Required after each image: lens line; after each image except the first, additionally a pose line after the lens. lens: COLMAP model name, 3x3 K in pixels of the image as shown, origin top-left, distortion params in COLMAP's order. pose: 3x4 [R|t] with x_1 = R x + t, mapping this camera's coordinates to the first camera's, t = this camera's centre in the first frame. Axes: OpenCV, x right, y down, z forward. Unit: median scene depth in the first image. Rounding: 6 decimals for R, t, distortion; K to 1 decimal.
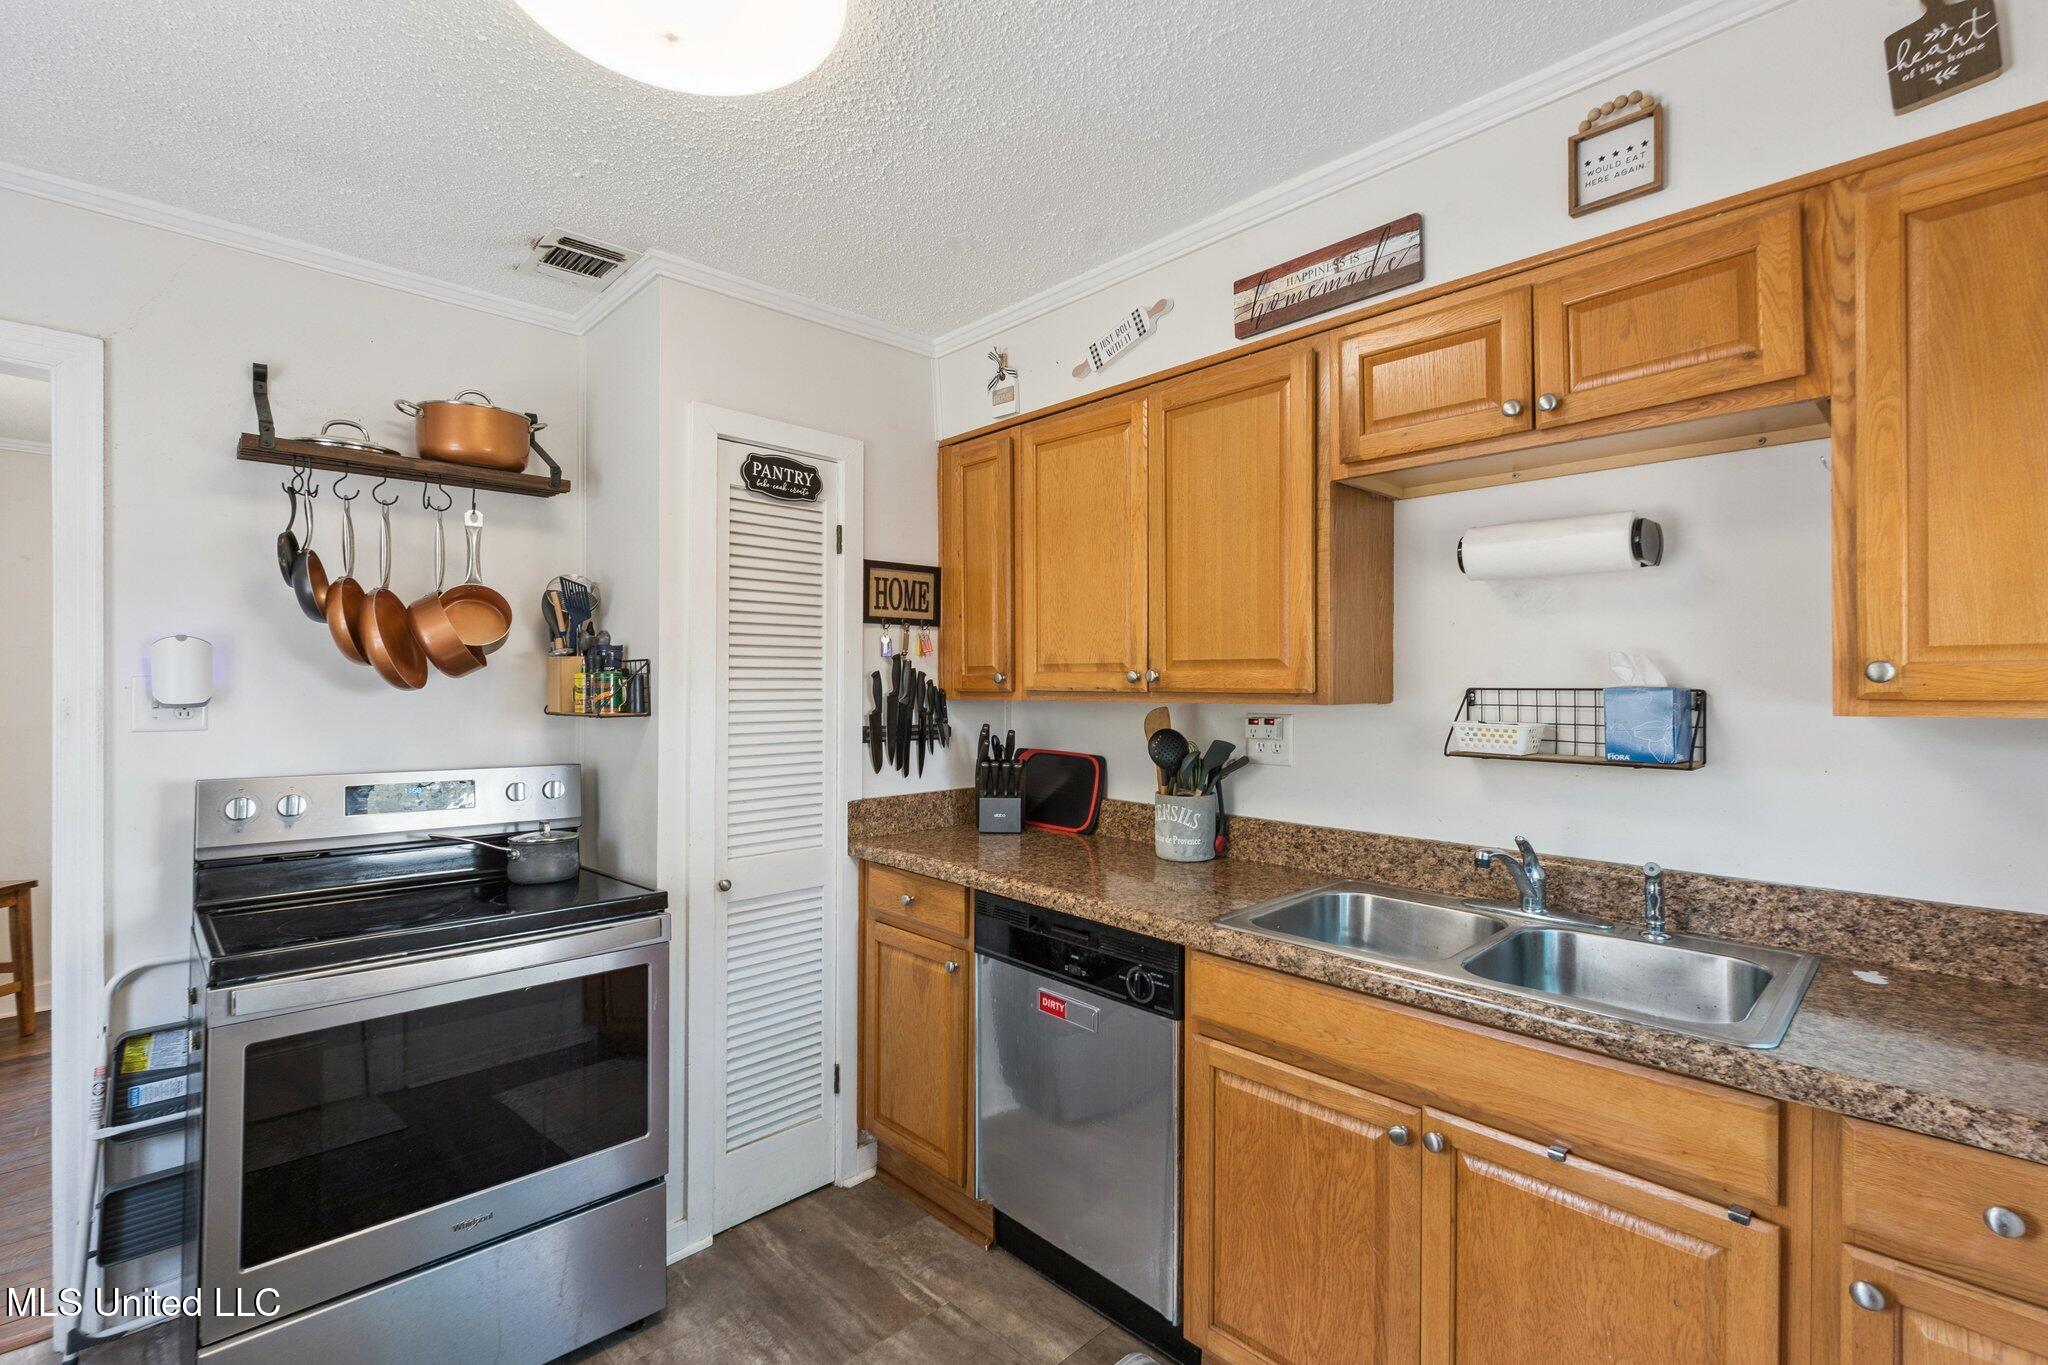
lens RADIAL K [[907.4, 0, 1026.1], [0, 907.4, 682.7], [0, 0, 1]] dist [0.001443, 0.000236]
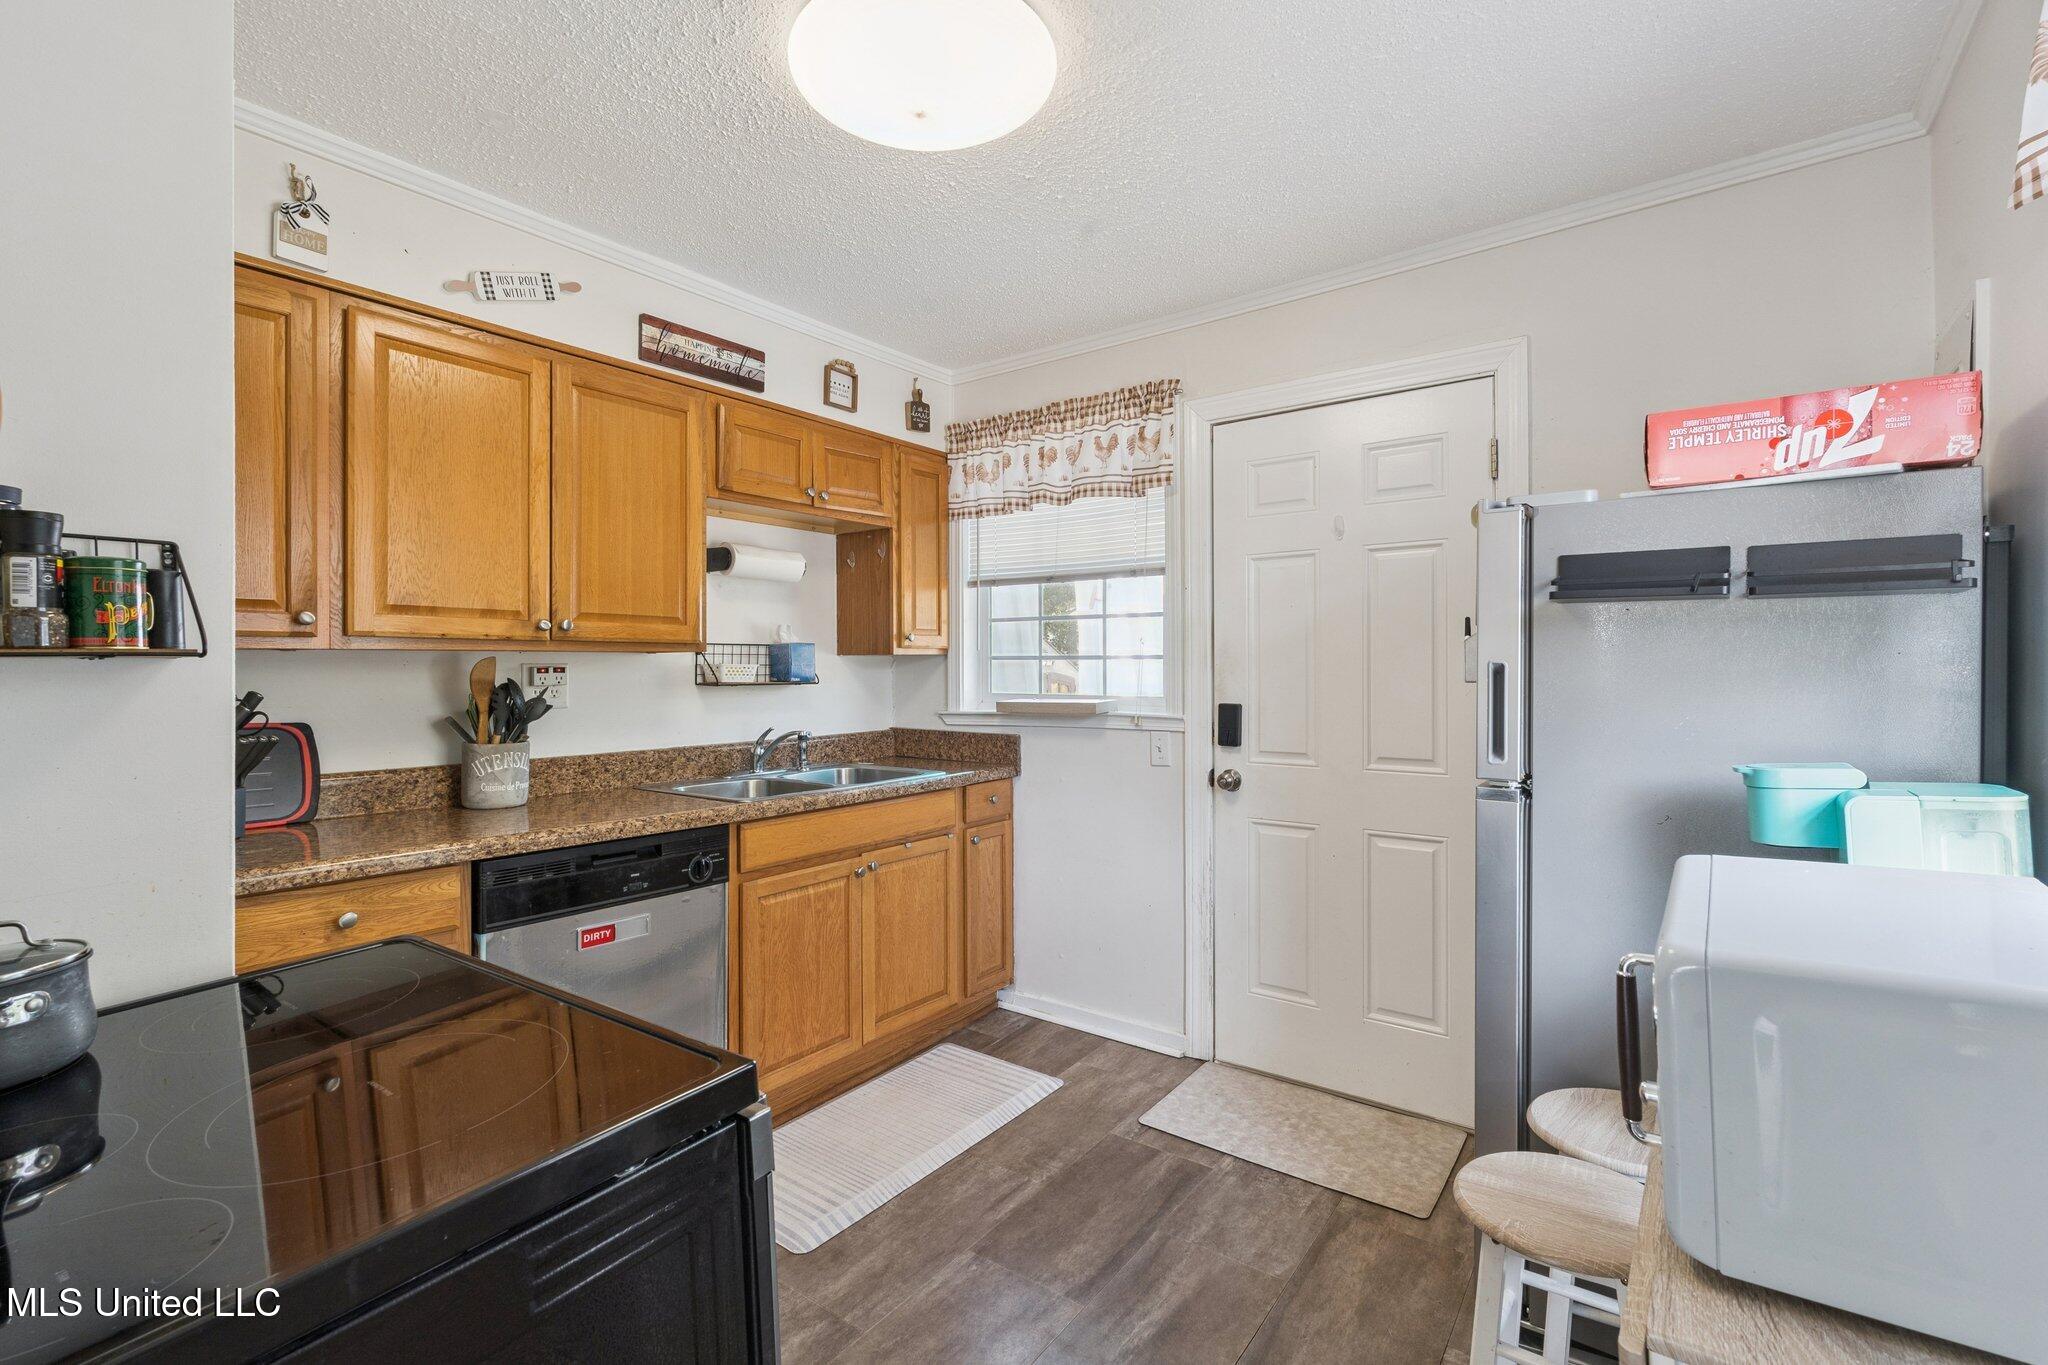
lens RADIAL K [[907.4, 0, 1022.3], [0, 907.4, 671.2], [0, 0, 1]] dist [0.001443, 0.000236]
pose [[-0.162052, -0.000912, 0.986782, -1.088200], [0.006573, 0.999976, 0.002003, 0.052188], [-0.986760, 0.006811, -0.162042, 0.691396]]
